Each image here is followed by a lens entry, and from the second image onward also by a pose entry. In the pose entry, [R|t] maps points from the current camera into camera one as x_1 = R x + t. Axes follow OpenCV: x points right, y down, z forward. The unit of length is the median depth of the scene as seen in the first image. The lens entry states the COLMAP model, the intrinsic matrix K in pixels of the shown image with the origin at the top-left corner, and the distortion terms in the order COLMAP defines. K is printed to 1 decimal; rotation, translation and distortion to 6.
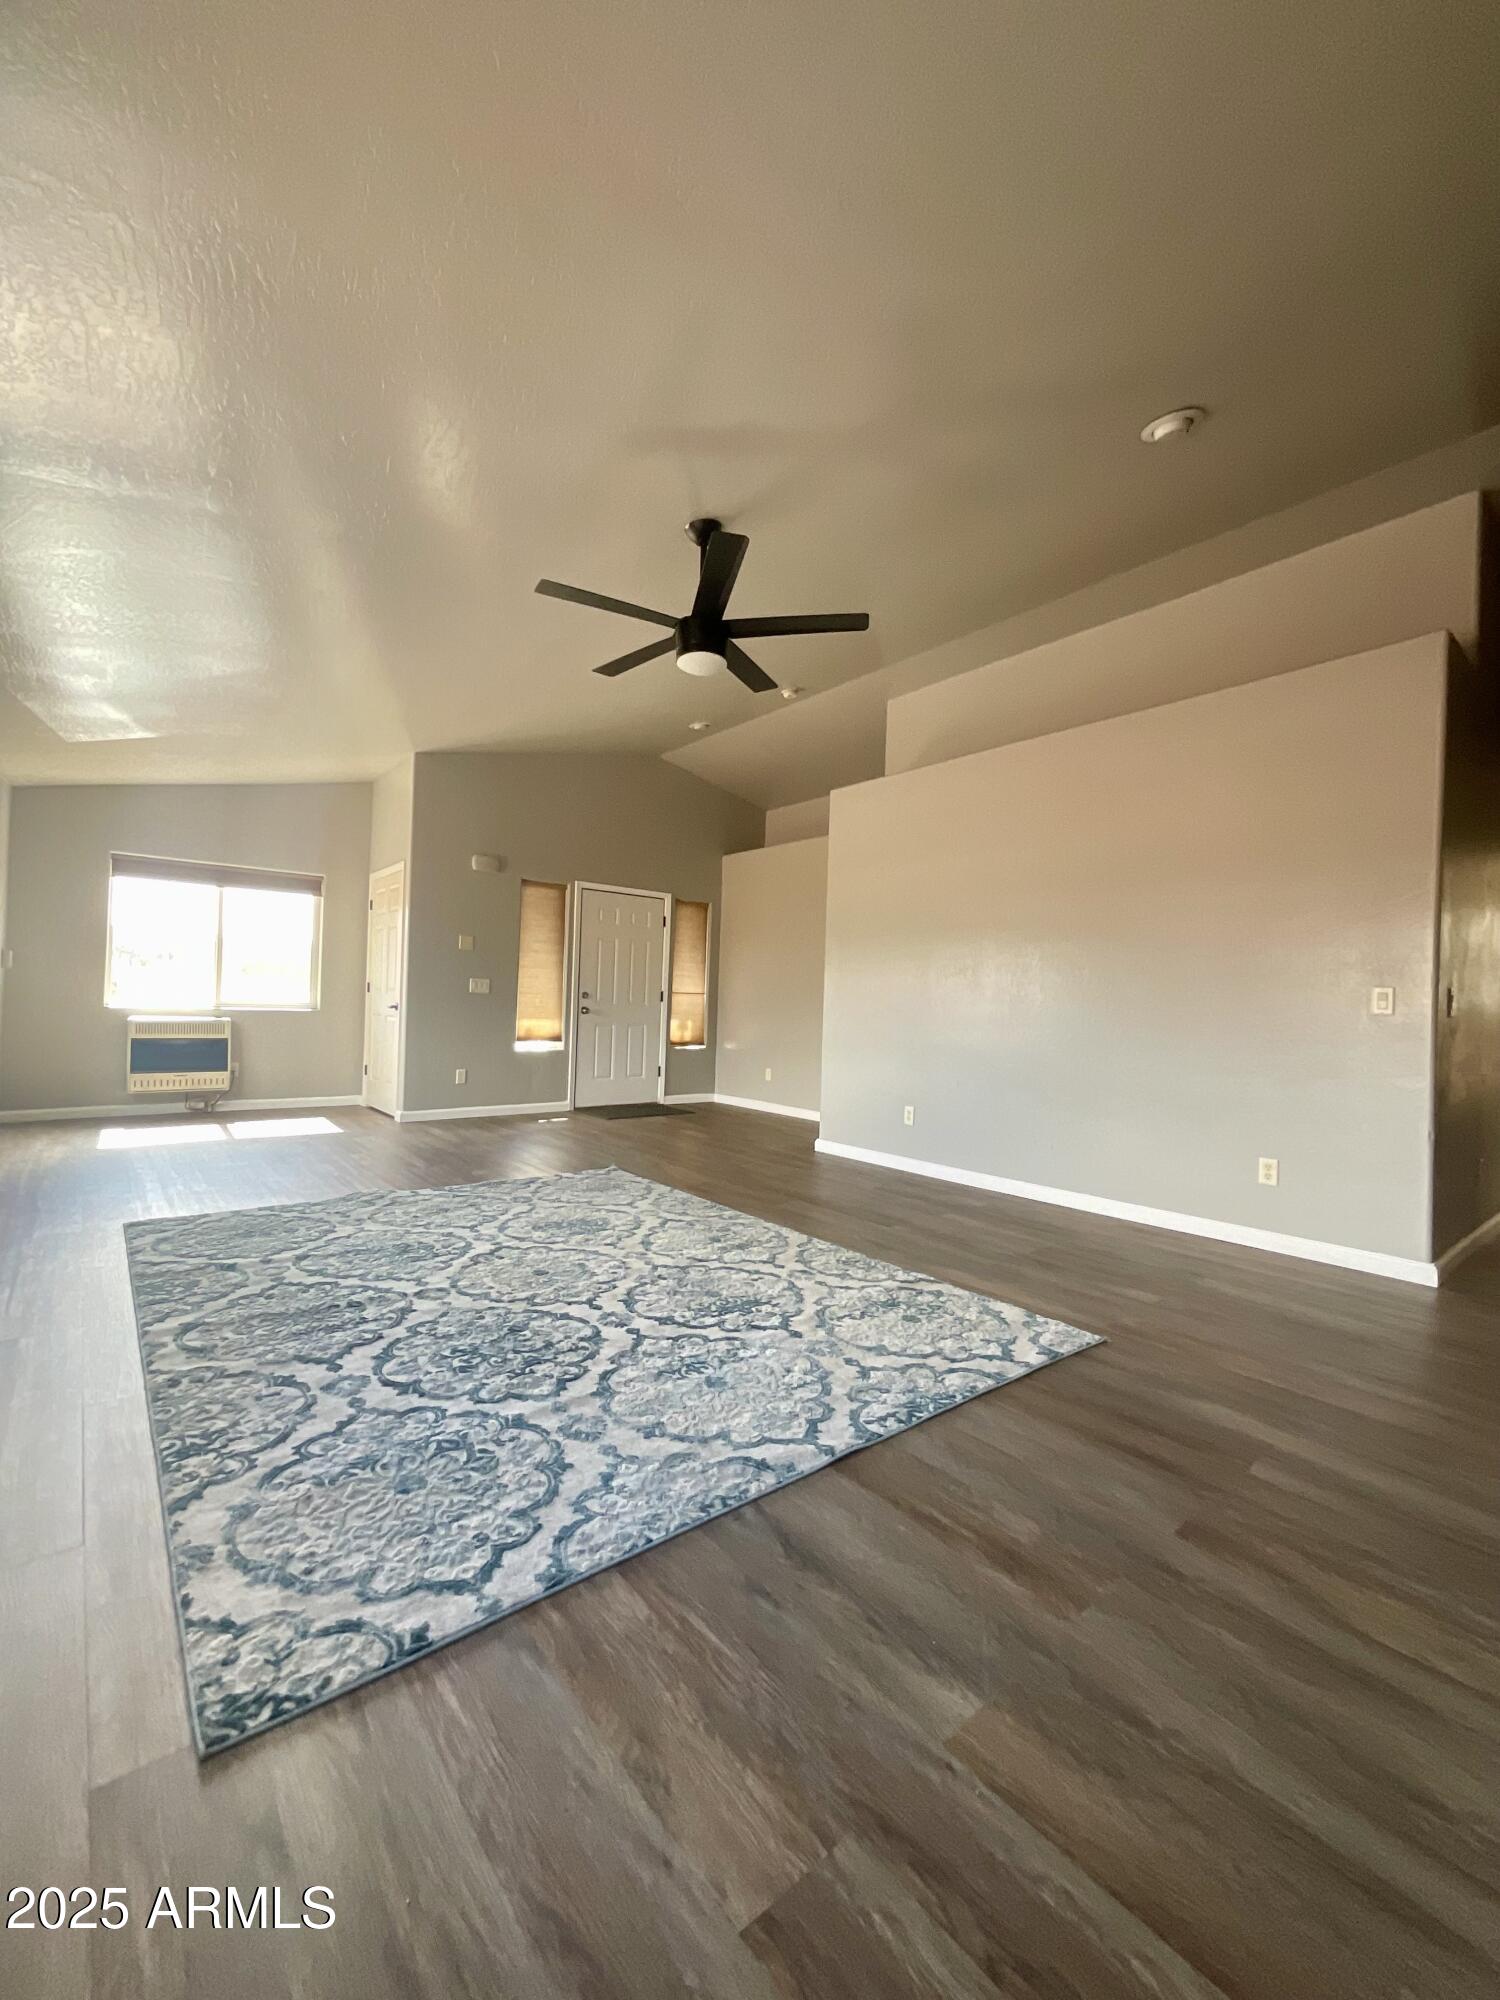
lens RADIAL K [[818.7, 0, 750.0], [0, 818.7, 1000.0], [0, 0, 1]] dist [-0.007595, 0.005352]
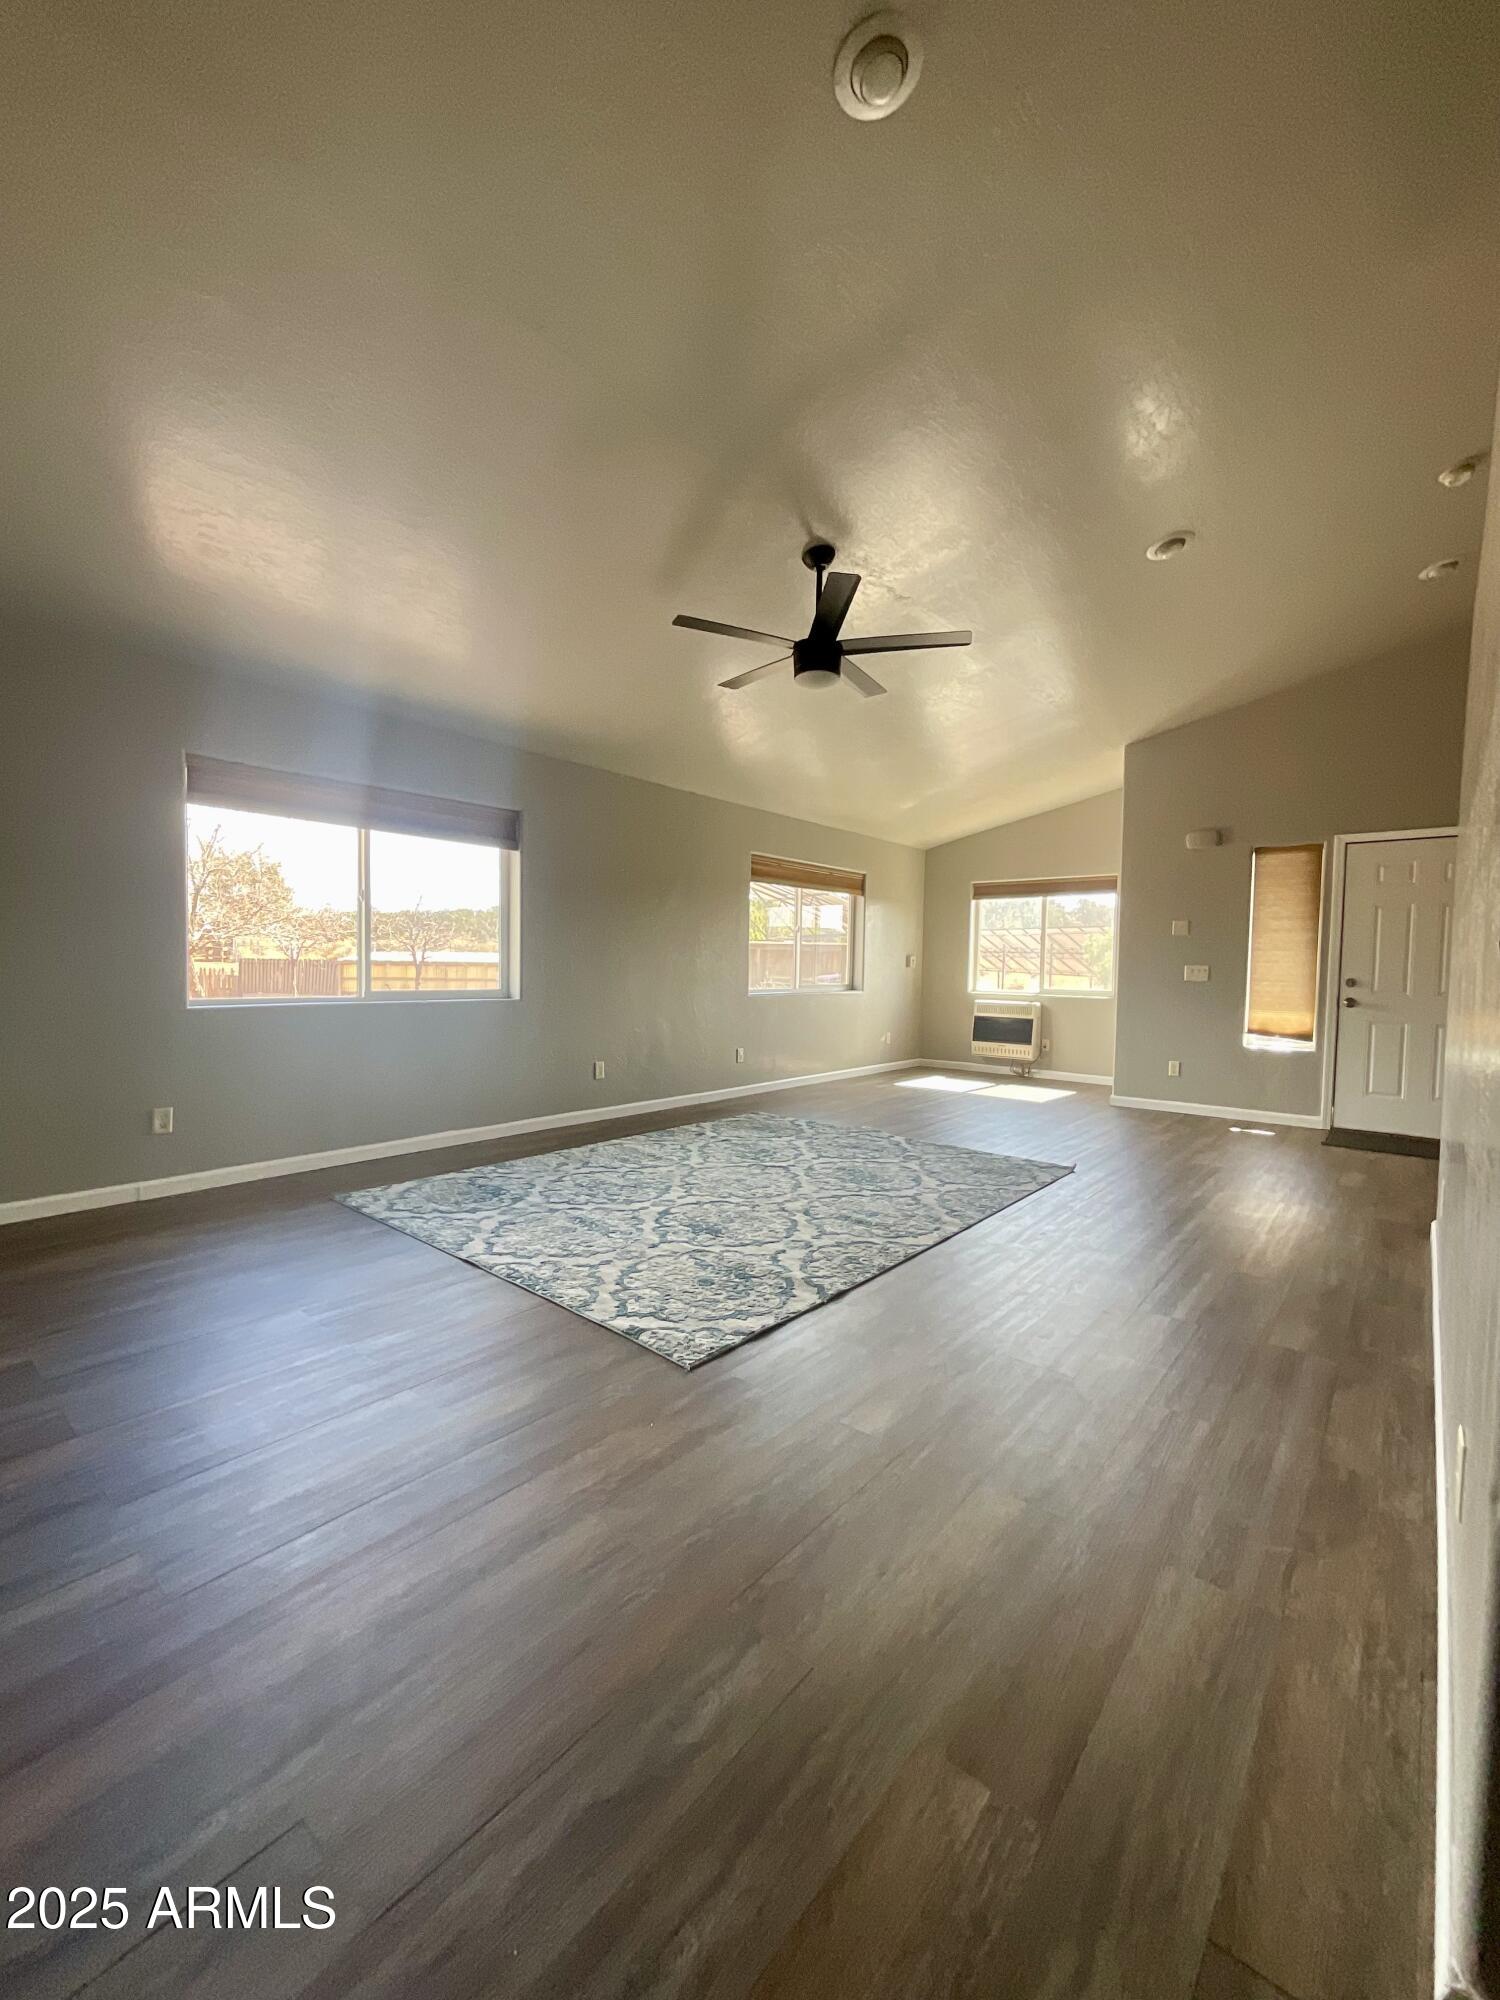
lens RADIAL K [[818.7, 0, 750.0], [0, 818.7, 1000.0], [0, 0, 1]] dist [-0.007595, 0.005352]
pose [[0.182268, 0.014110, -0.983148, 1.242571], [-0.008788, 0.999880, 0.012721, 0.015360], [0.983210, 0.006322, 0.182370, 0.870195]]
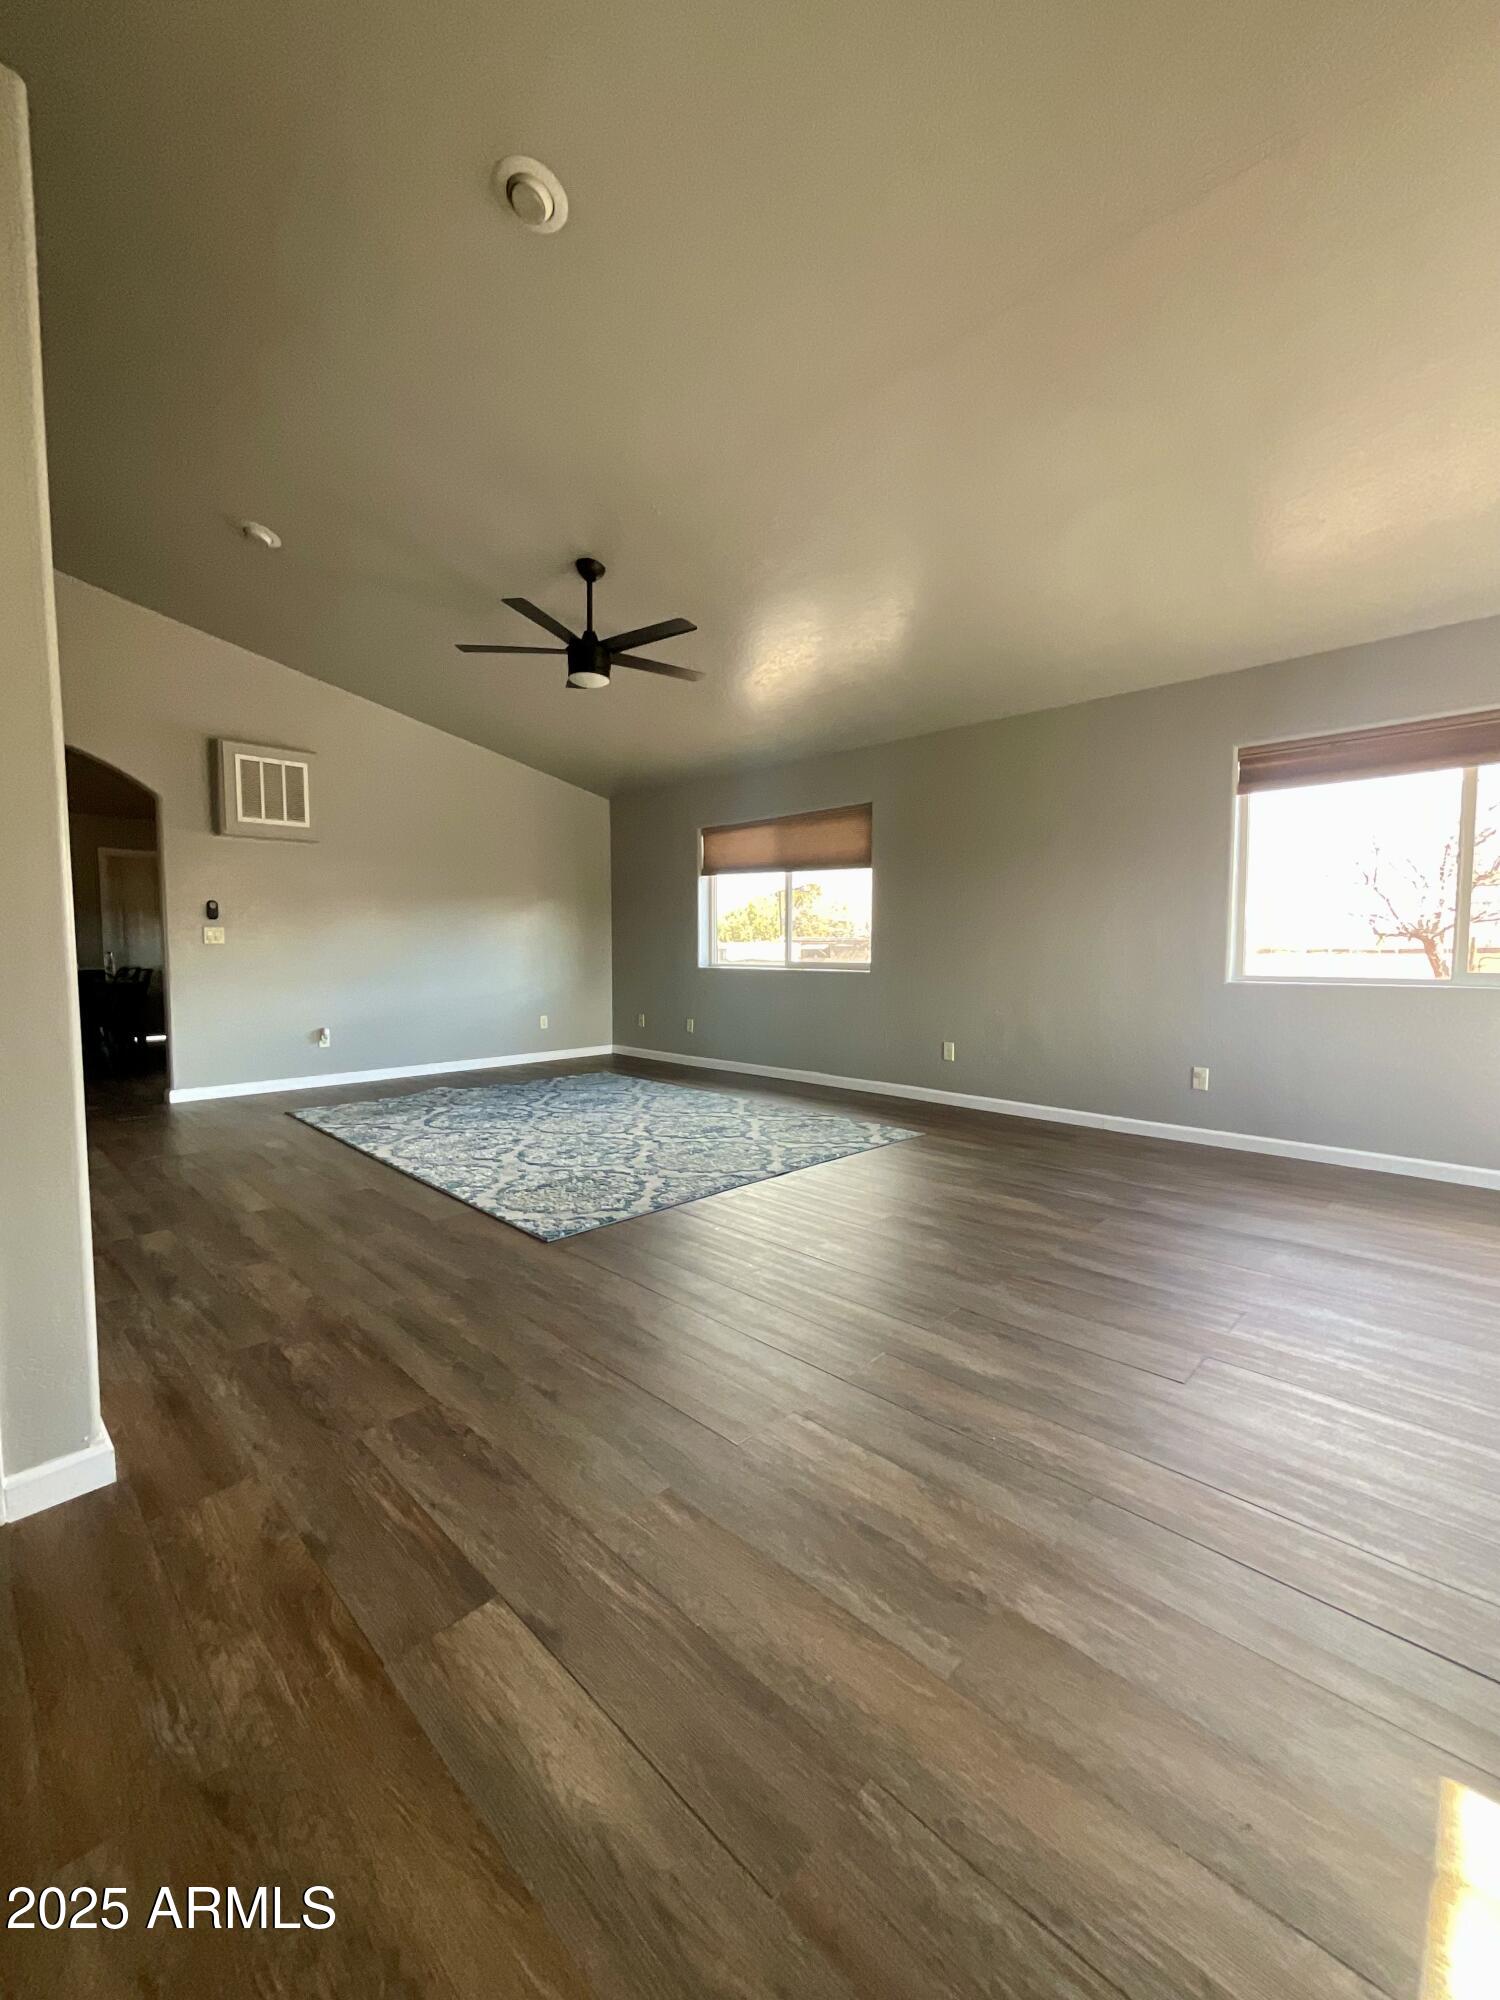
lens RADIAL K [[818.7, 0, 750.0], [0, 818.7, 1000.0], [0, 0, 1]] dist [-0.007595, 0.005352]
pose [[0.994595, -0.036961, 0.097024, -0.097550], [0.029601, 0.996651, 0.076229, -0.020675], [-0.099517, -0.072945, 0.992358, -0.688954]]
